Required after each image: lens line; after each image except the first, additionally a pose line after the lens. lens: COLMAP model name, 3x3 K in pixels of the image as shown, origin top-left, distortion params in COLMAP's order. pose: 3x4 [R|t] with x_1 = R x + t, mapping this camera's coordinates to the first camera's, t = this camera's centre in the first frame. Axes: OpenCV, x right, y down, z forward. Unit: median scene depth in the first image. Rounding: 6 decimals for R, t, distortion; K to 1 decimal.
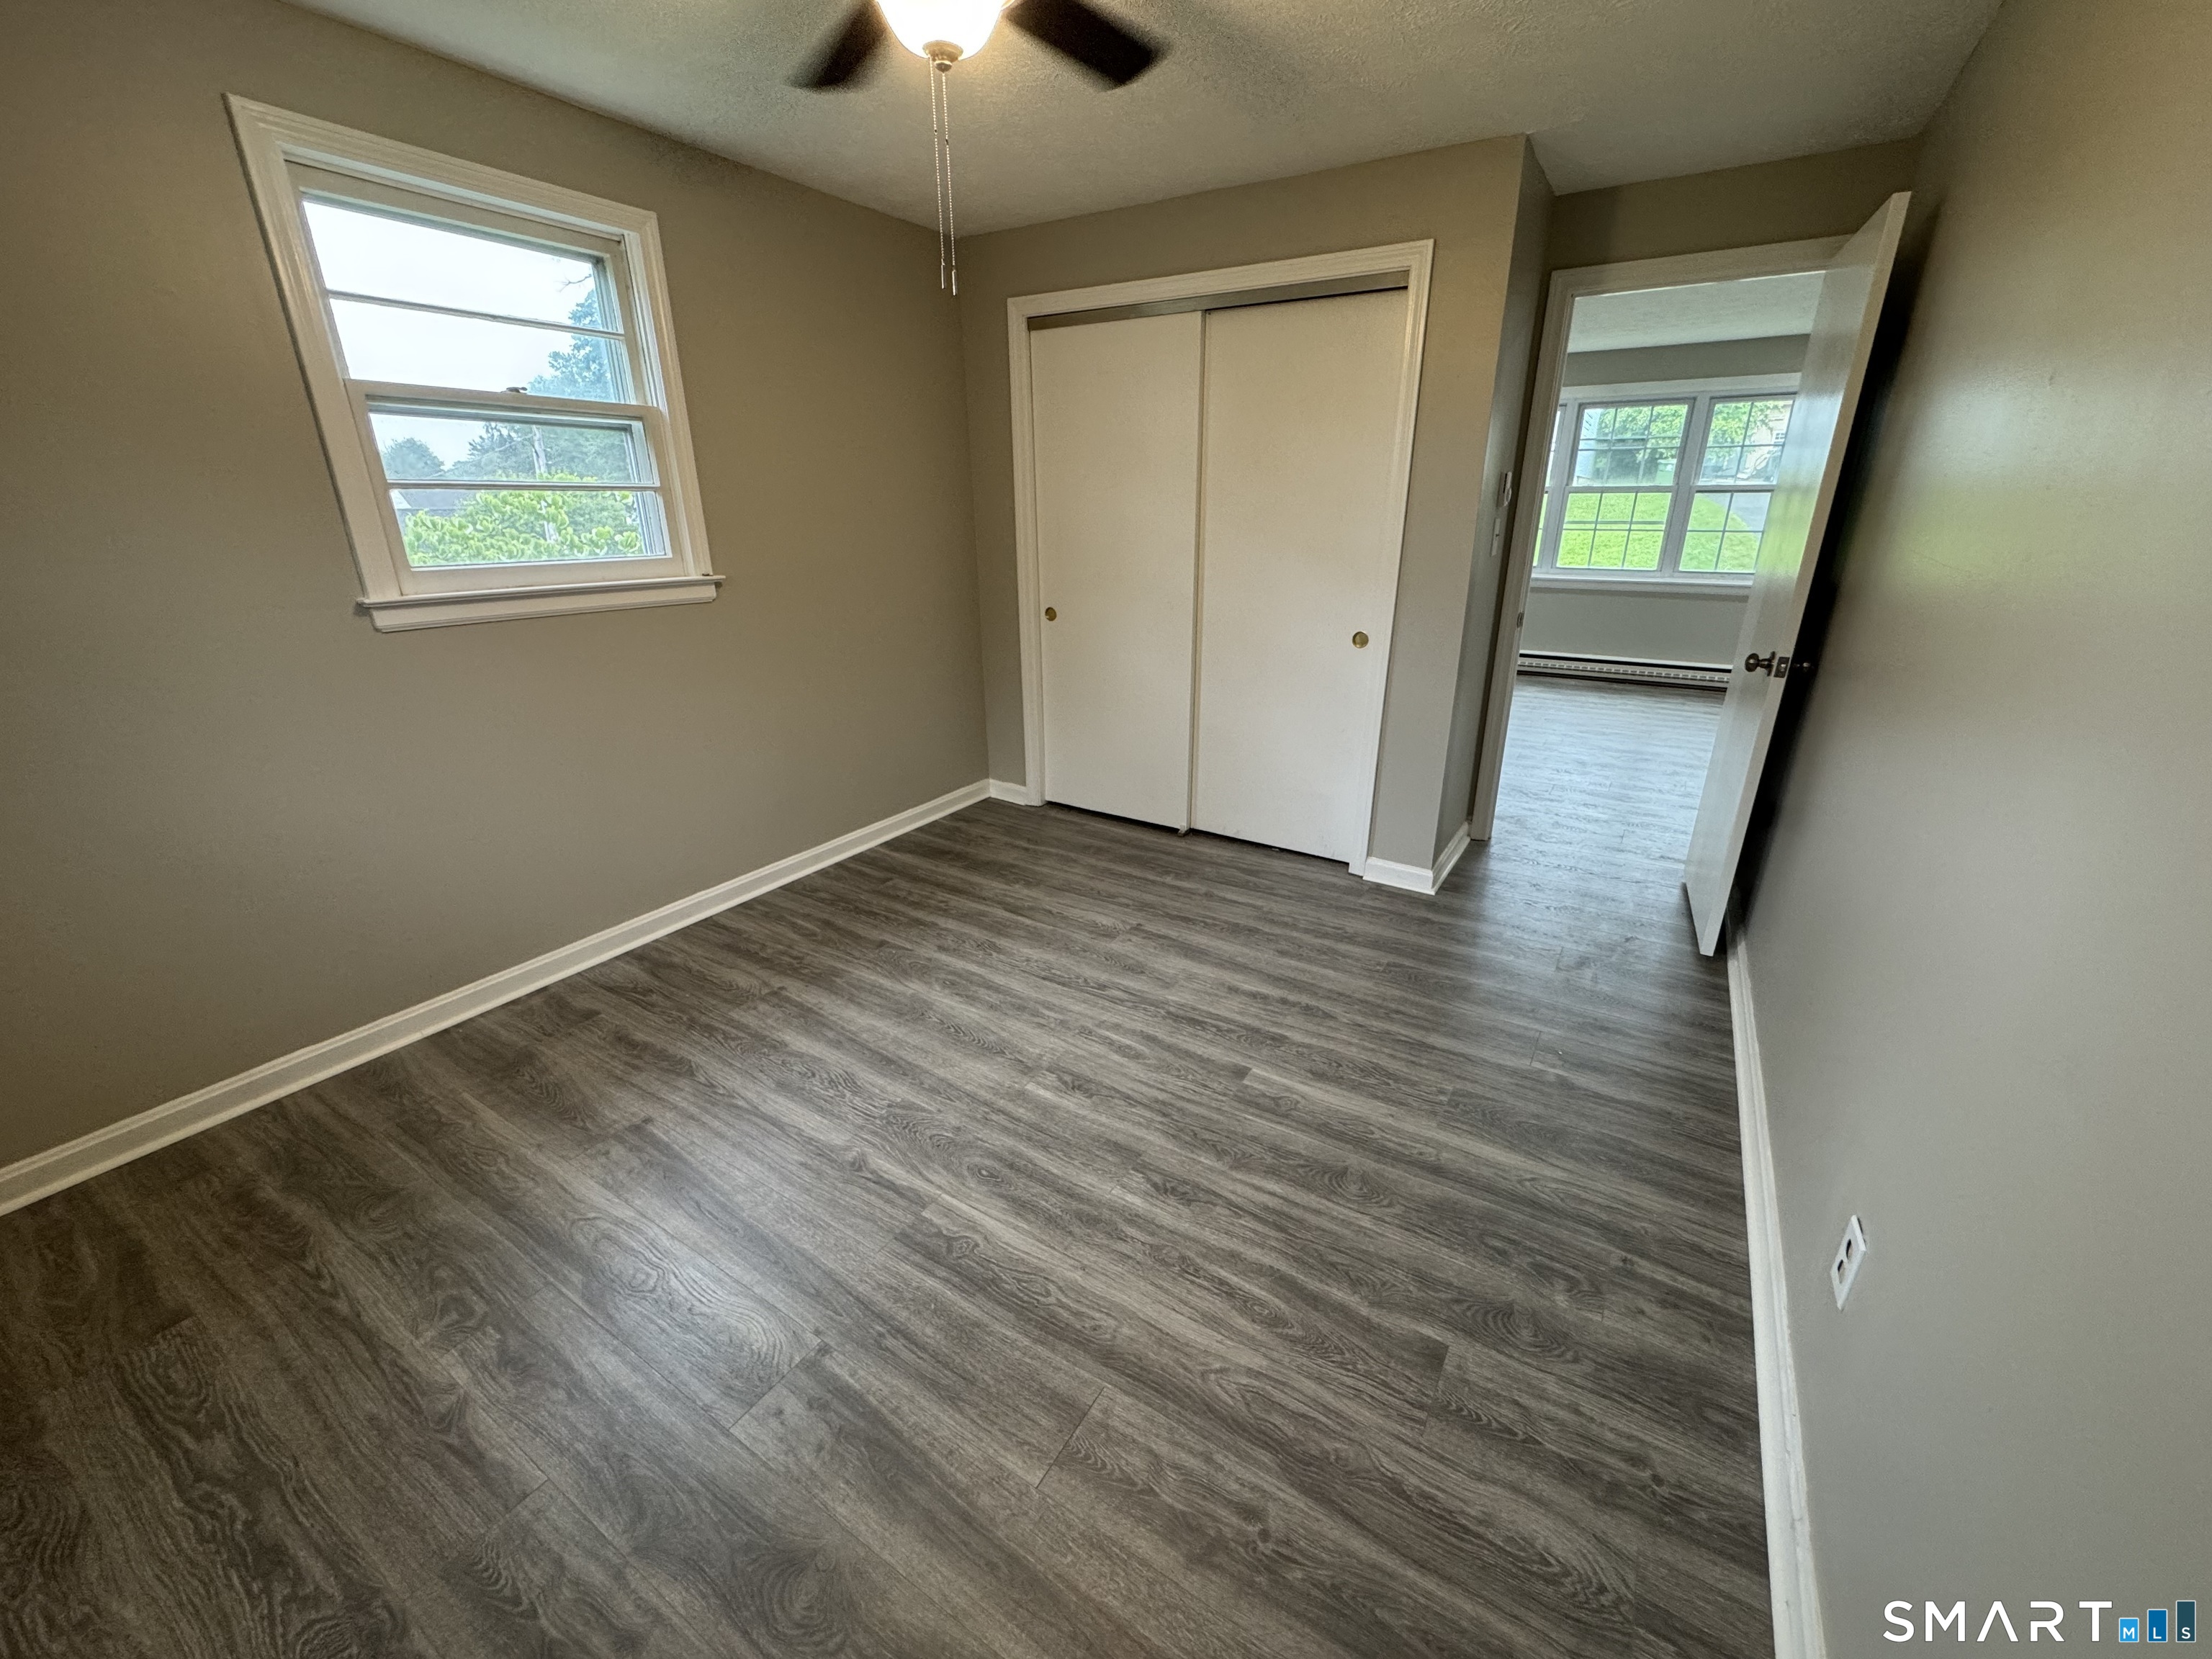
lens RADIAL K [[883.0, 0, 1106.0], [0, 883.0, 829.5], [0, 0, 1]] dist [-0.001527, 0.000085]
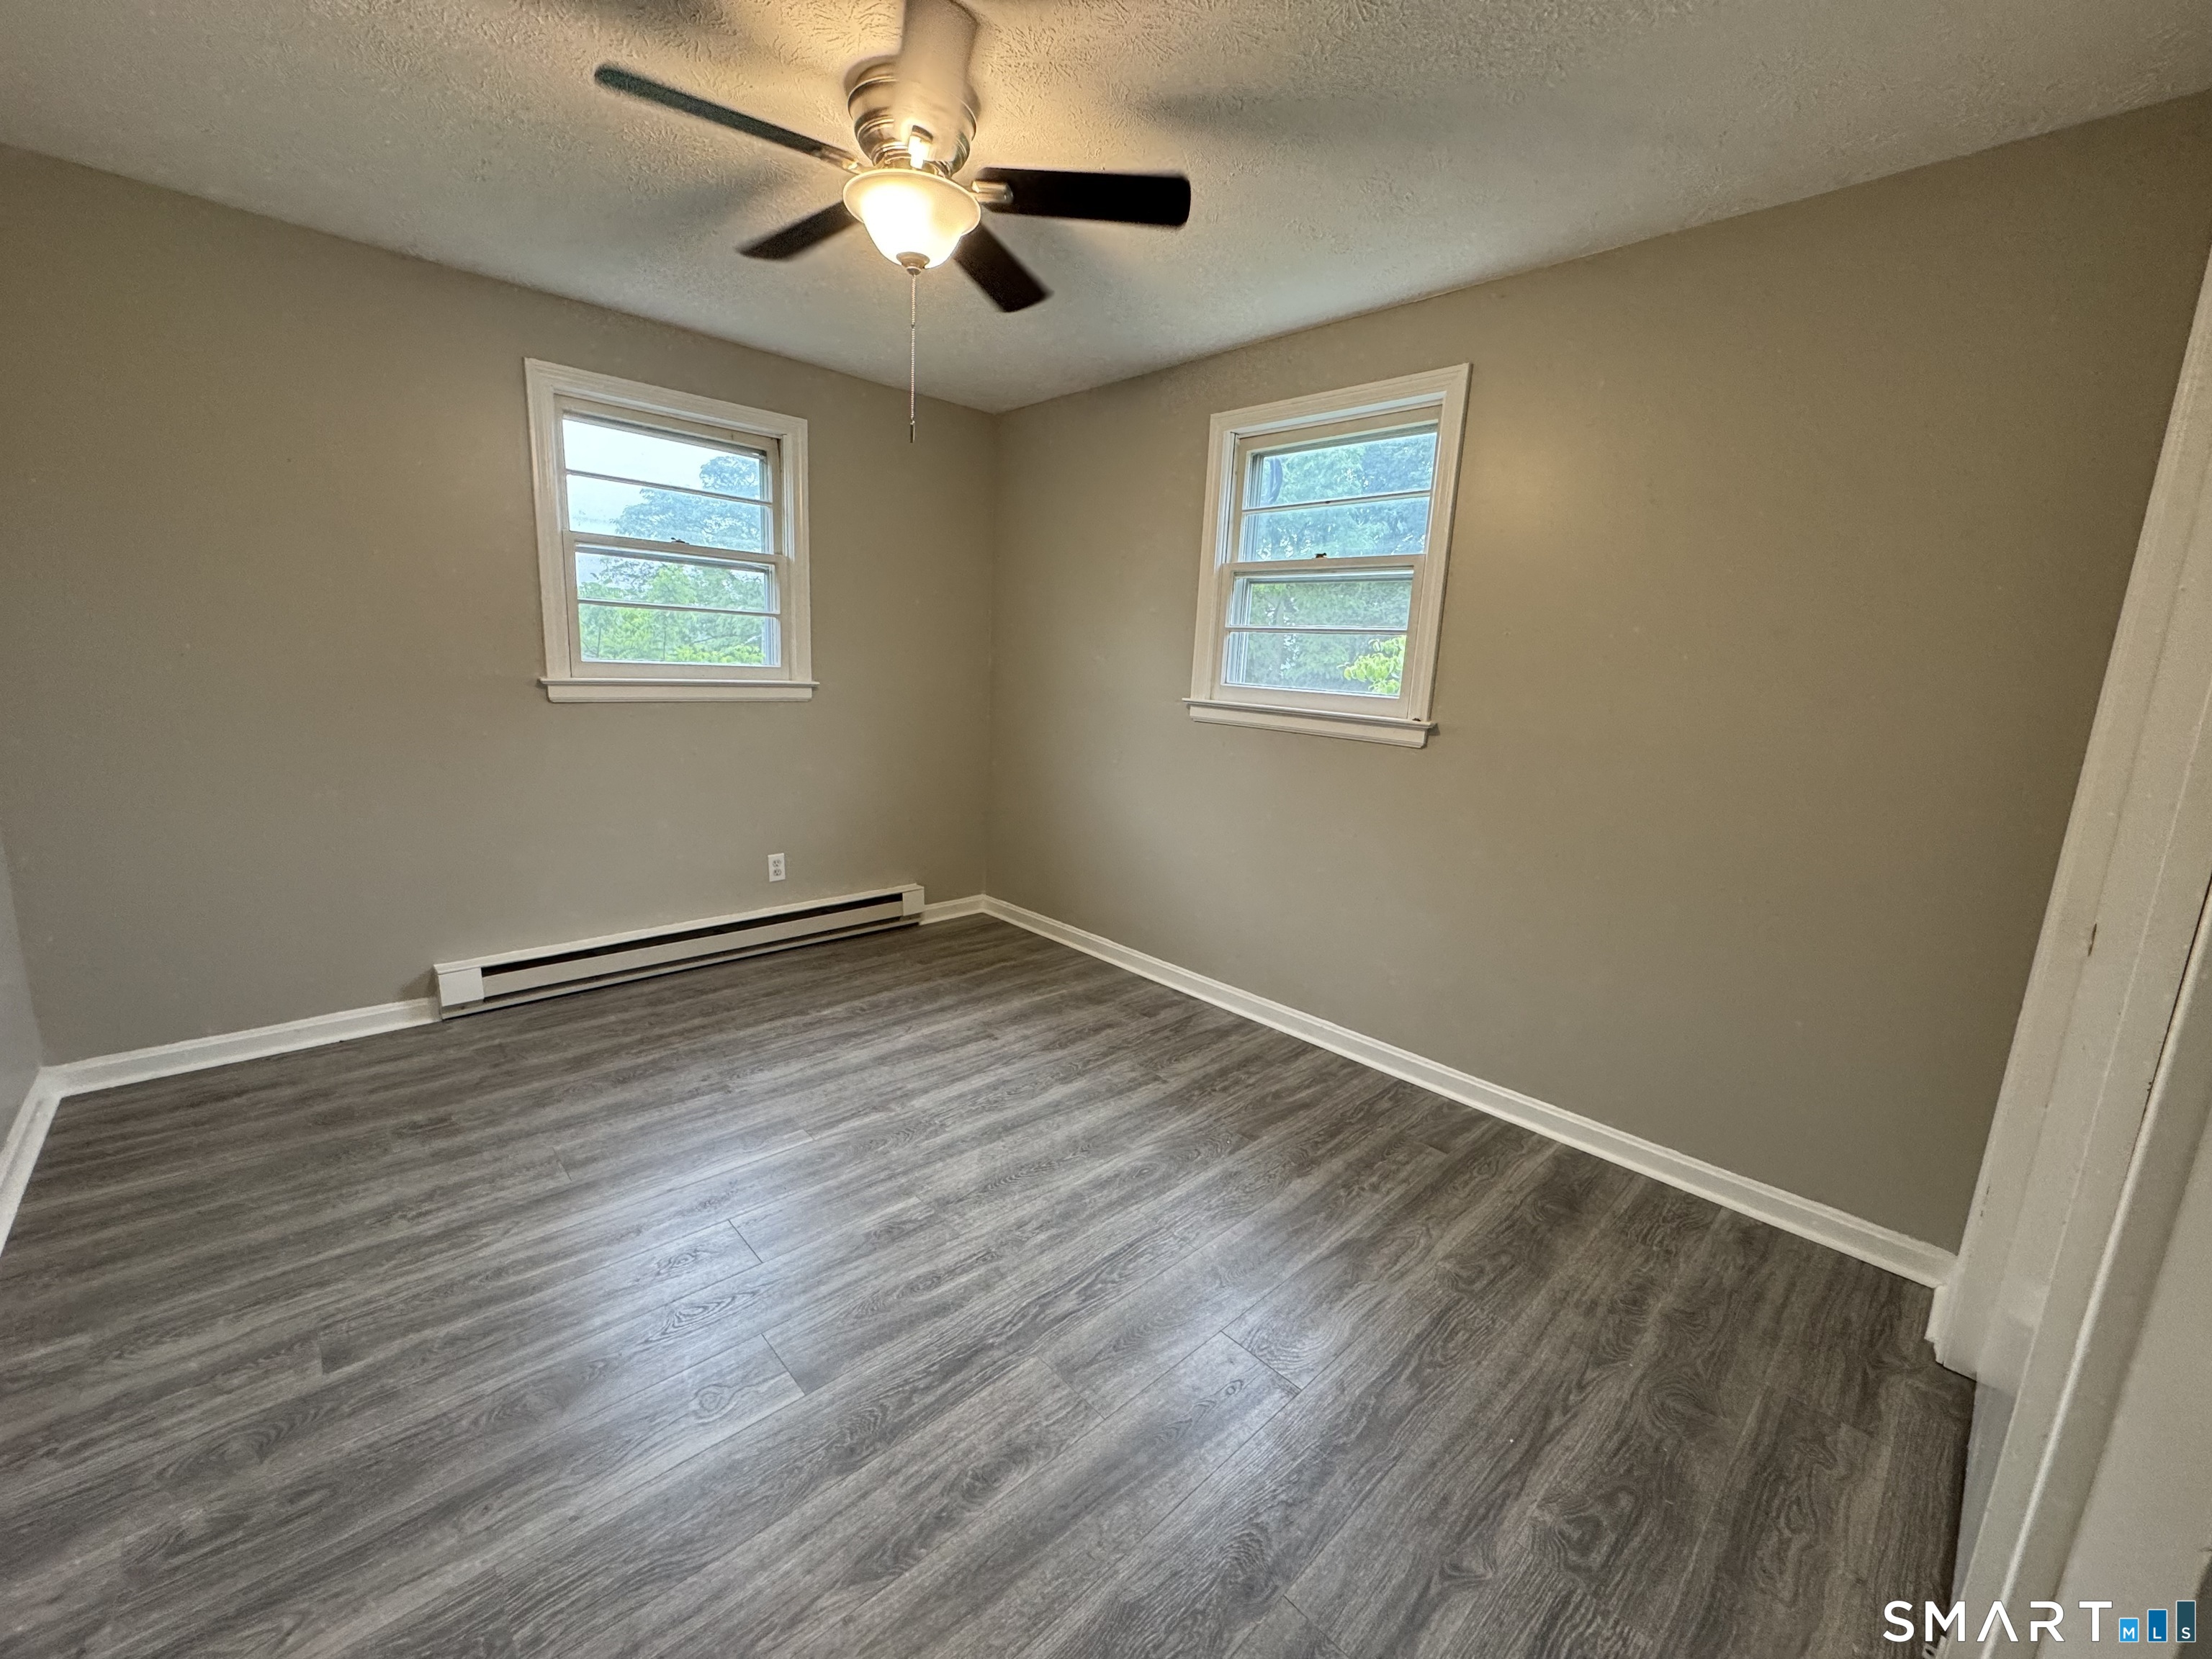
lens RADIAL K [[883.0, 0, 1106.0], [0, 883.0, 829.5], [0, 0, 1]] dist [-0.001527, 0.000085]
pose [[-0.244561, 0.176399, -0.953453, 0.632657], [-0.383395, 0.885589, 0.262184, -0.354242], [0.890617, 0.429669, -0.148950, 1.041736]]
